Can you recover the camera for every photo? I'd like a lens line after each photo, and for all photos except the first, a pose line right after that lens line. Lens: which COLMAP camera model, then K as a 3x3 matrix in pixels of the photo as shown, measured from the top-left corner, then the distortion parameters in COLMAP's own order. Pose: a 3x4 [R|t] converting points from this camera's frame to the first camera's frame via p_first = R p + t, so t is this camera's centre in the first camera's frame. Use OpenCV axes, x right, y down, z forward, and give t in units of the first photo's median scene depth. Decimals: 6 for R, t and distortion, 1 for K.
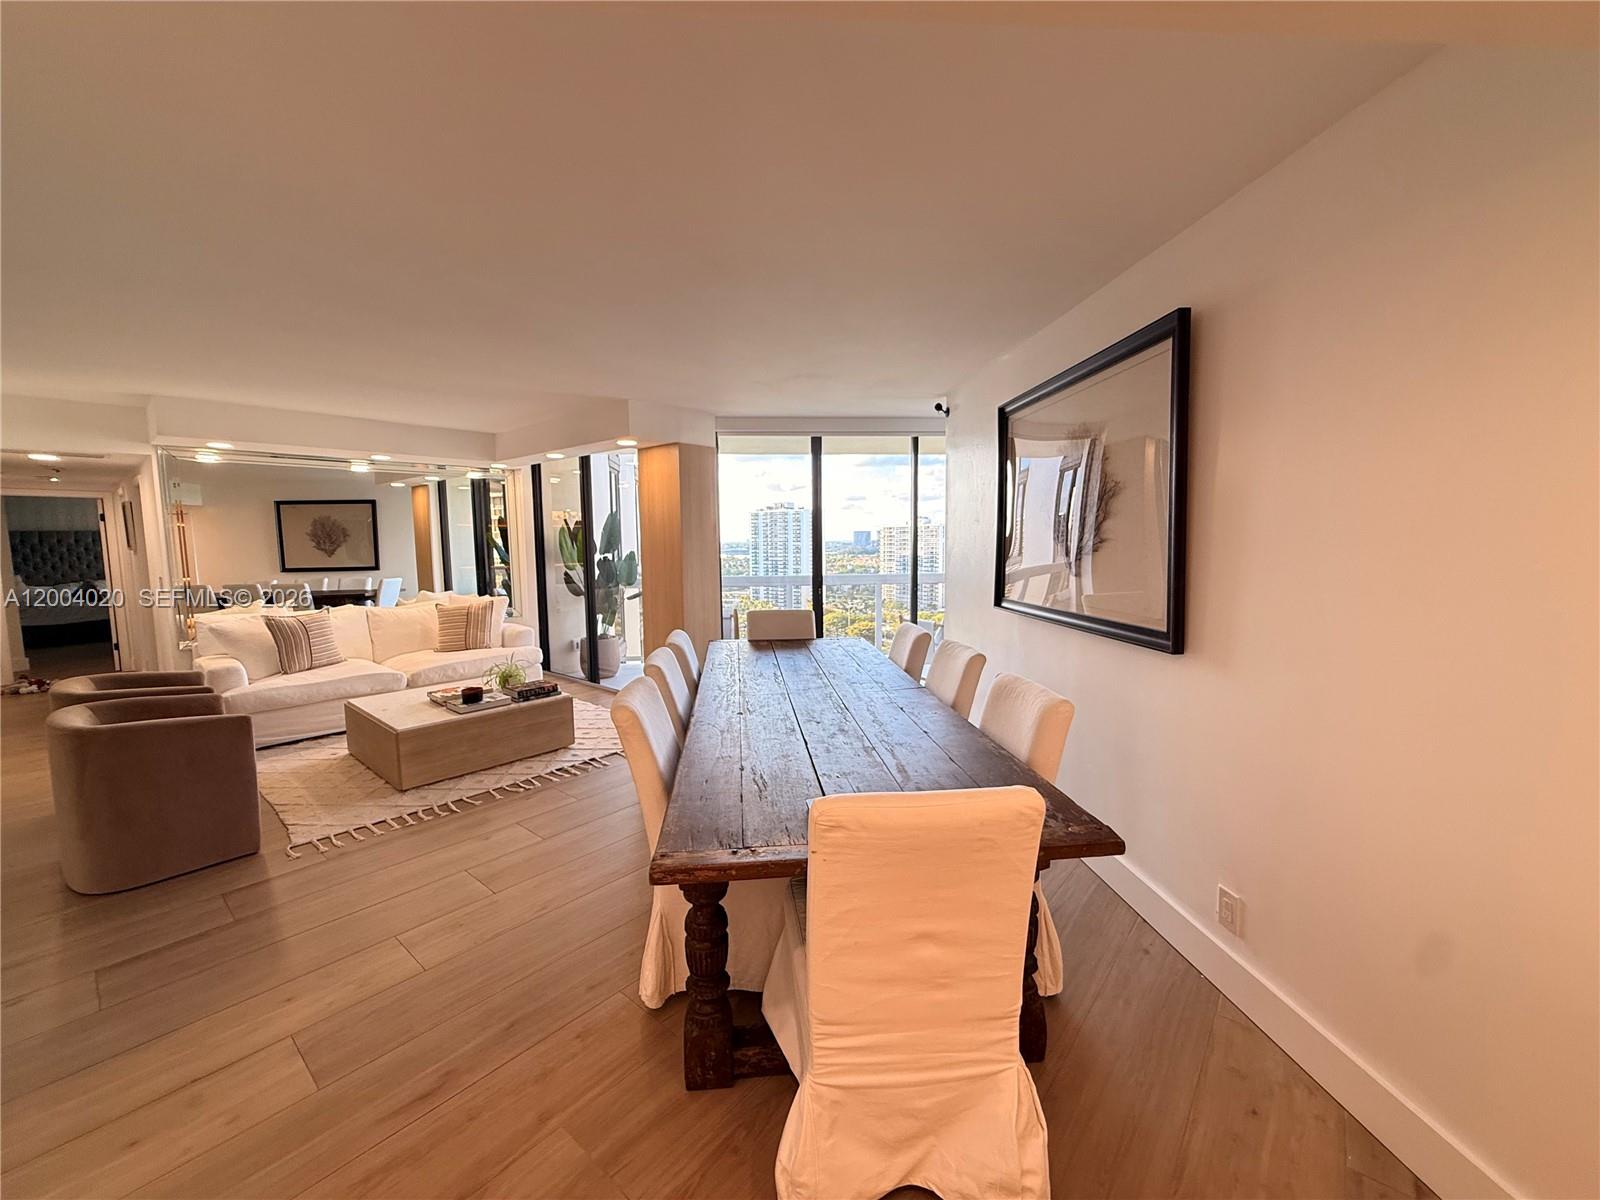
lens RADIAL K [[638.7, 0, 795.7], [0, 638.7, 600.7], [0, 0, 1]] dist [-0.001493, 0.001181]
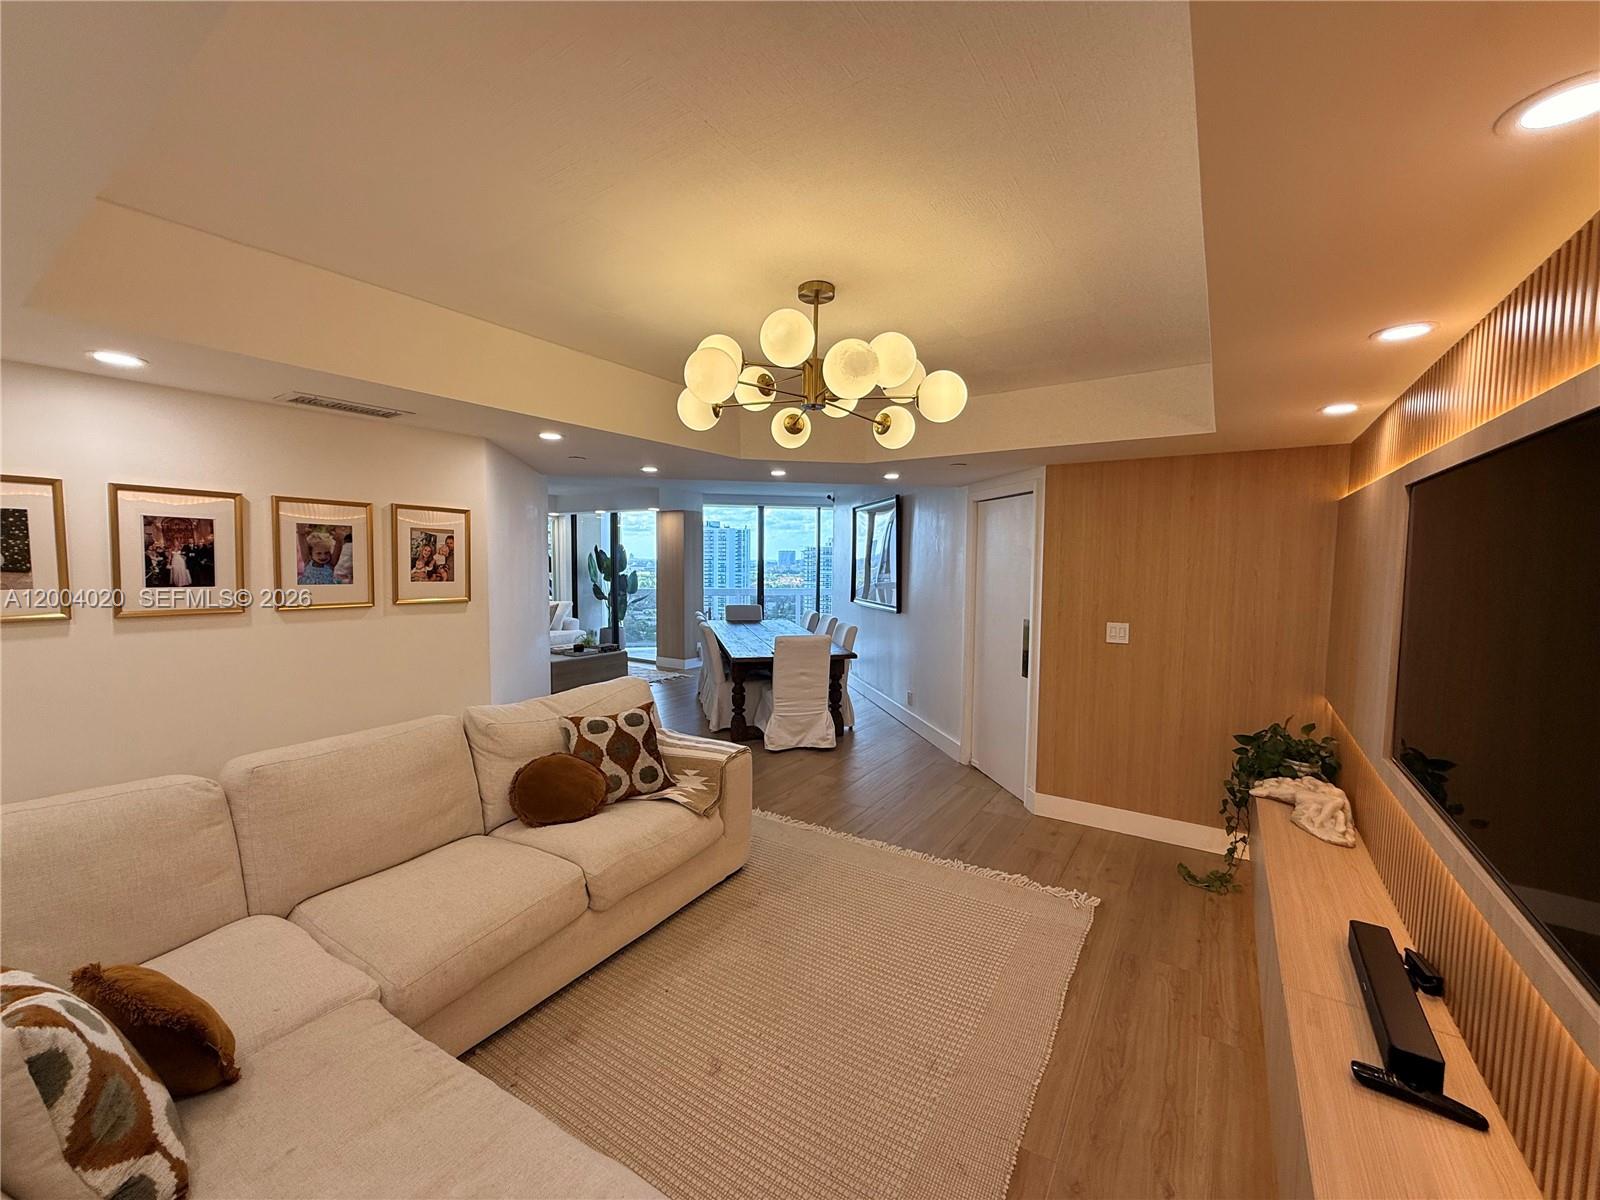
lens RADIAL K [[638.7, 0, 800.4], [0, 638.7, 599.3], [0, 0, 1]] dist [-0.001493, 0.001181]
pose [[0.992084, 0.011483, 0.125053, -0.098332], [-0.007496, 0.999450, -0.032305, 0.060295], [-0.125355, 0.031112, 0.991624, -0.920340]]
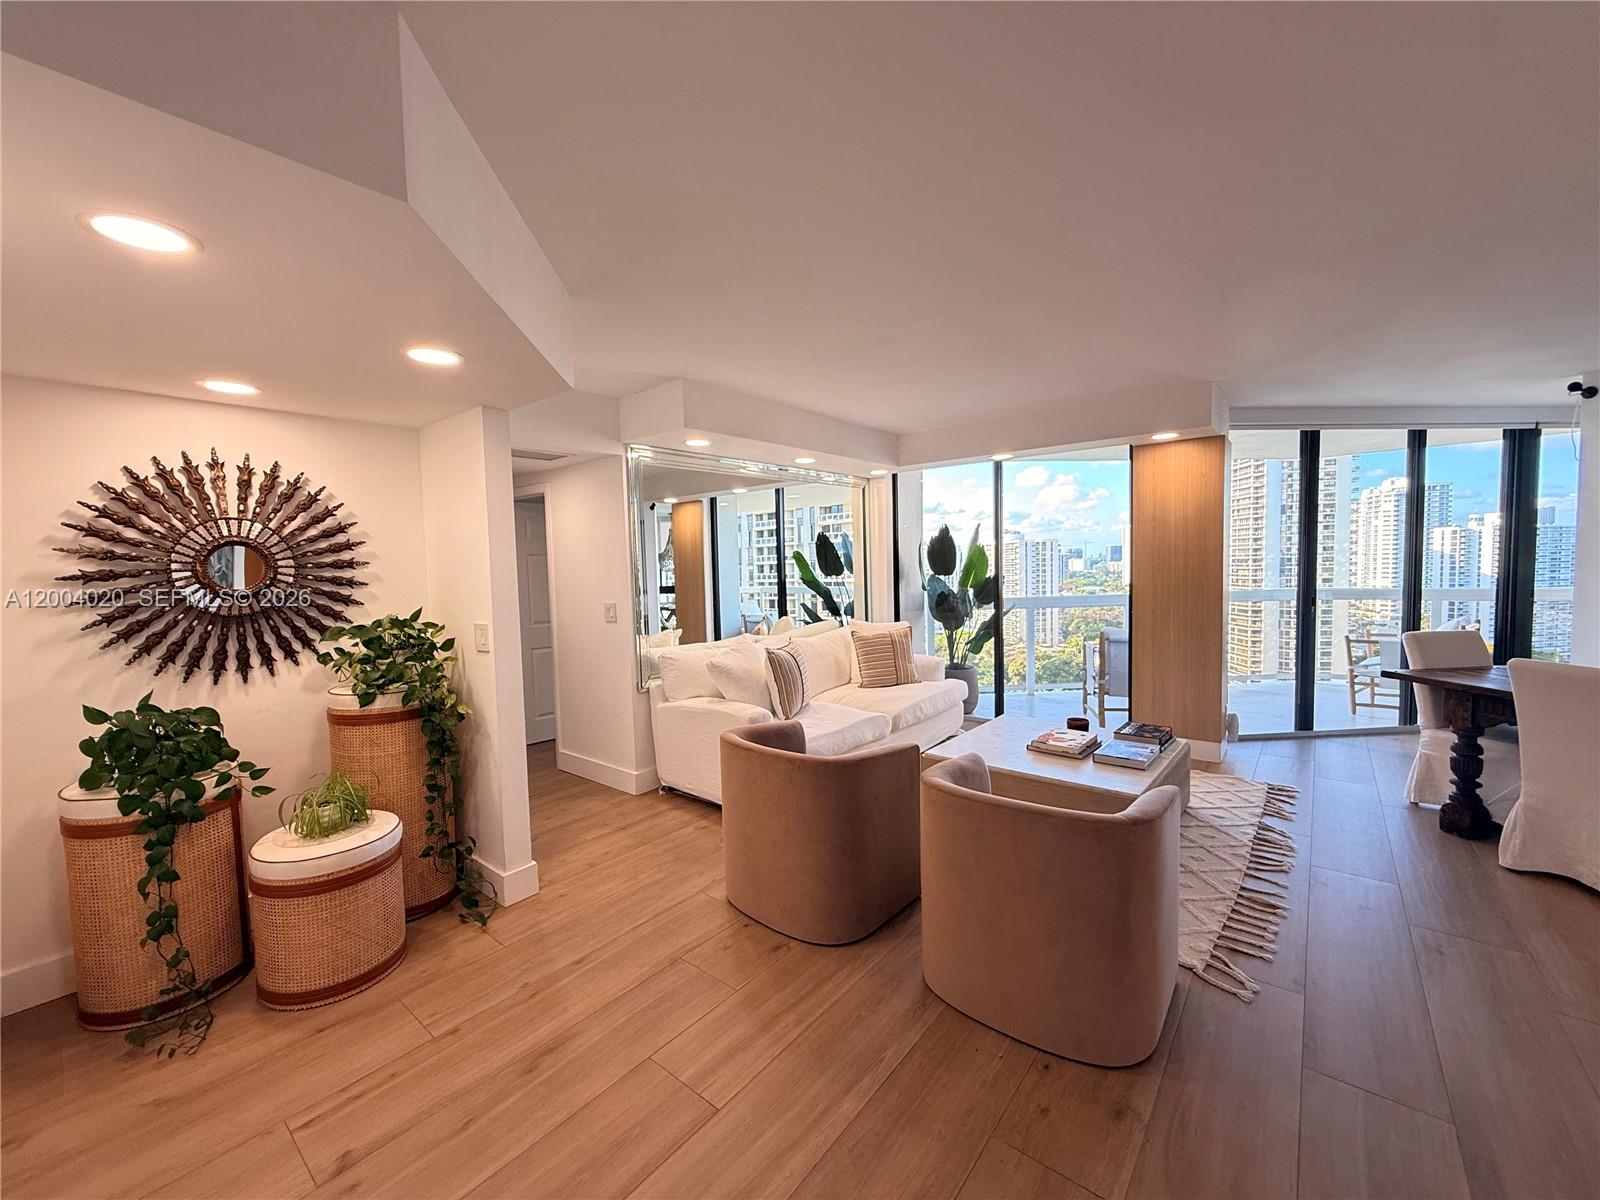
lens RADIAL K [[638.7, 0, 795.3], [0, 638.7, 600.5], [0, 0, 1]] dist [-0.001493, 0.001181]
pose [[0.999753, -0.016292, 0.015100, -0.918907], [0.016846, 0.999160, -0.037351, -0.008430], [-0.014479, 0.037596, 0.999188, 0.206511]]
